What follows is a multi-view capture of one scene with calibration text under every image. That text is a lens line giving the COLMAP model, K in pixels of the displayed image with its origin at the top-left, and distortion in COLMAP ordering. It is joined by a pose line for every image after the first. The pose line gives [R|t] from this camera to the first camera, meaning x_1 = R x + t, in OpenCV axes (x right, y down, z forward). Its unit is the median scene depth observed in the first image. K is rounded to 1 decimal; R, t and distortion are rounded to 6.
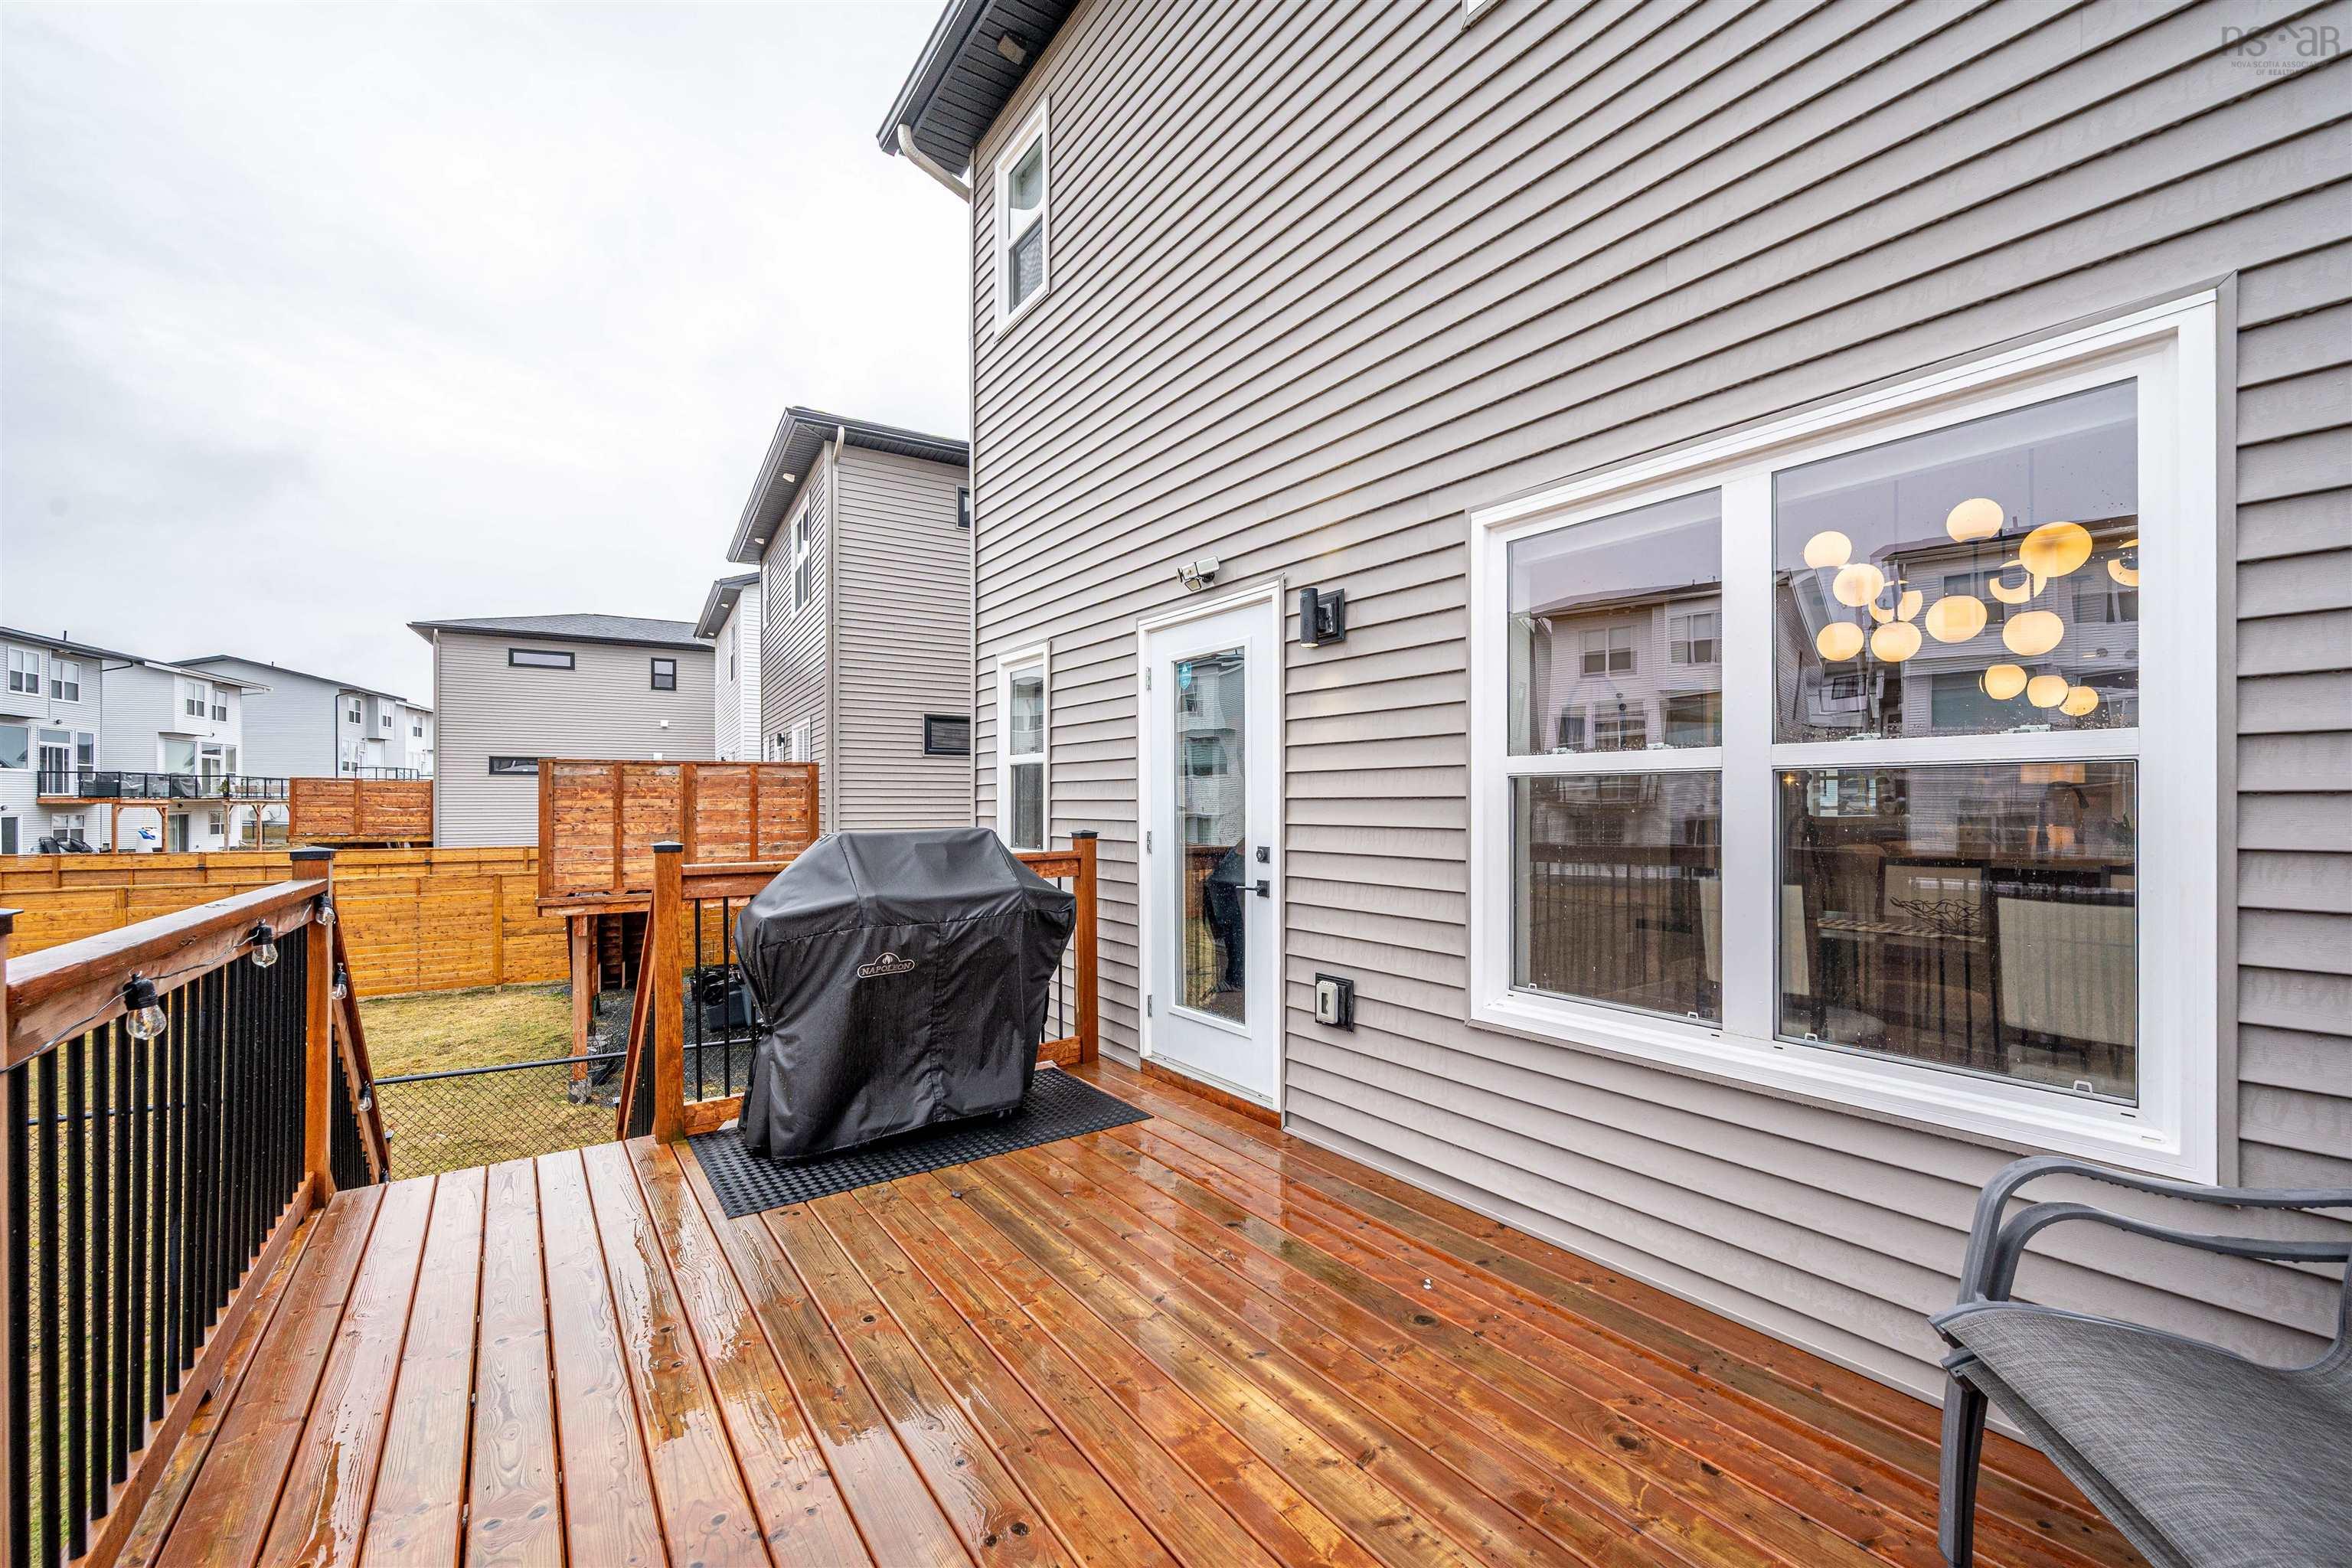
lens RADIAL K [[938.2, 0, 1183.1], [0, 938.2, 795.1], [0, 0, 1]] dist [0.001164, 0.000089]
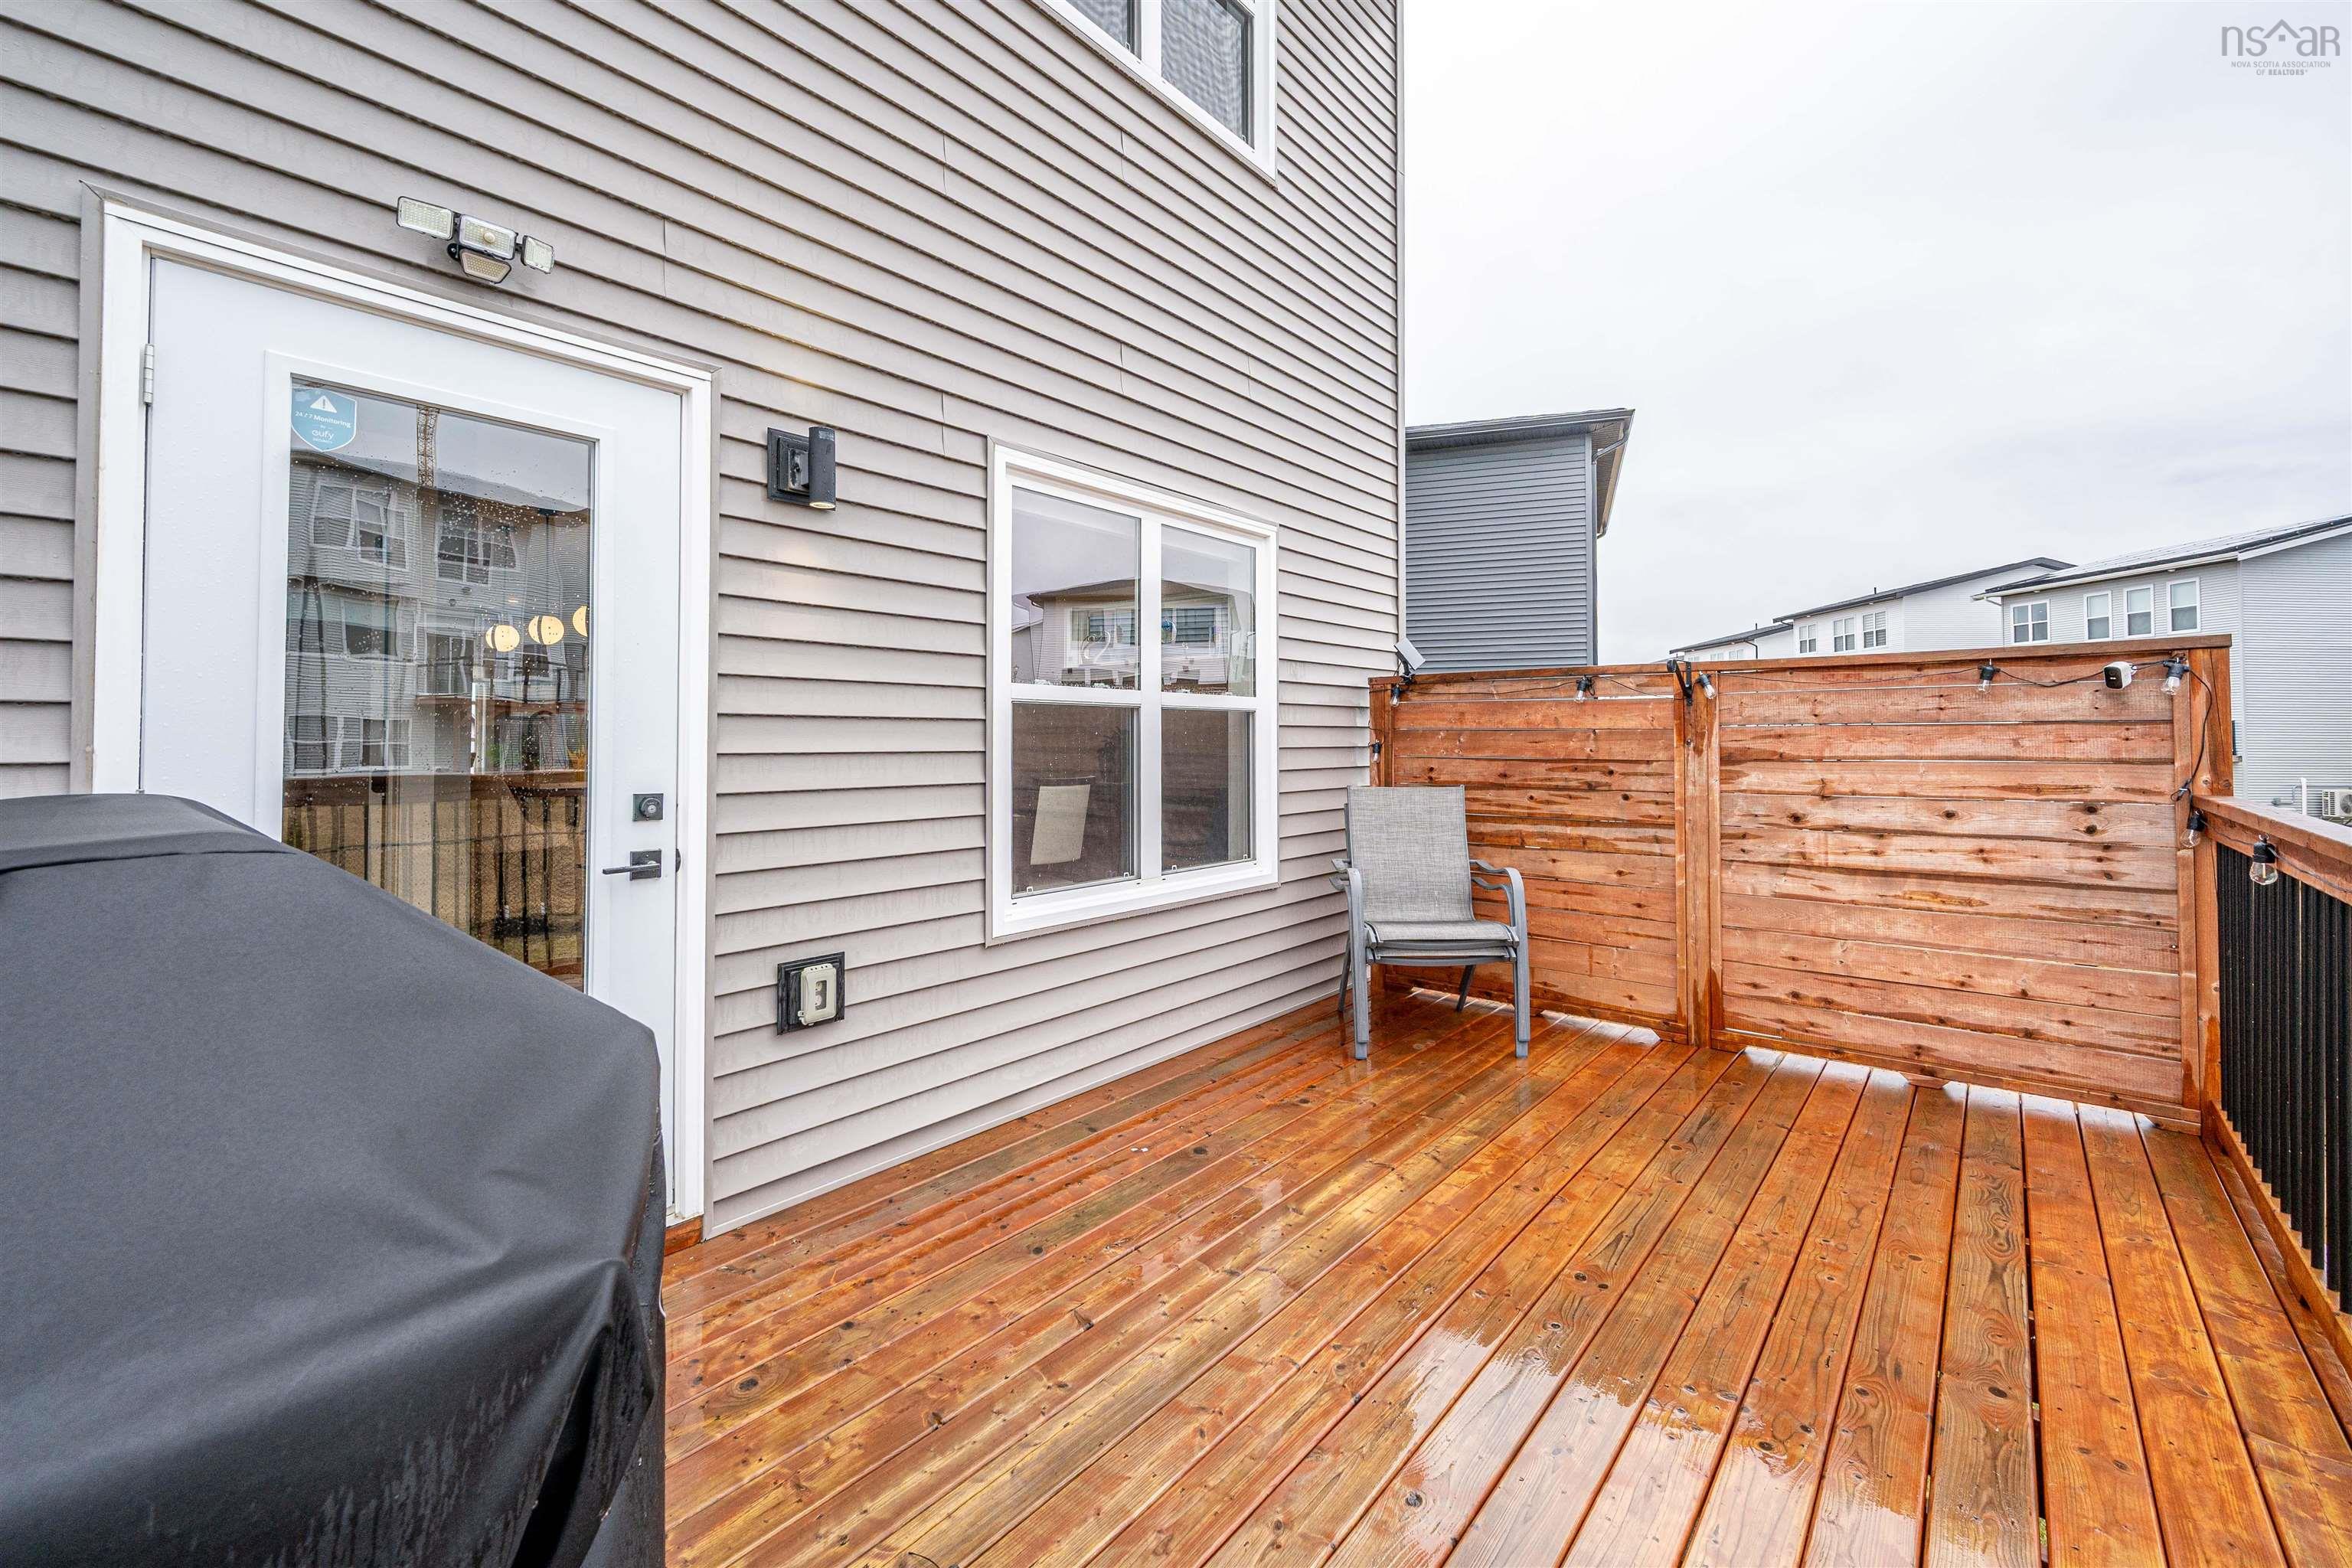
lens RADIAL K [[938.2, 0, 1216.1], [0, 938.2, 705.5], [0, 0, 1]] dist [0.001164, 0.000089]
pose [[-0.254685, 0.031840, 0.966500, -0.844736], [-0.010049, 0.999317, -0.035569, 0.023497], [-0.966972, -0.018771, -0.254191, 1.166467]]
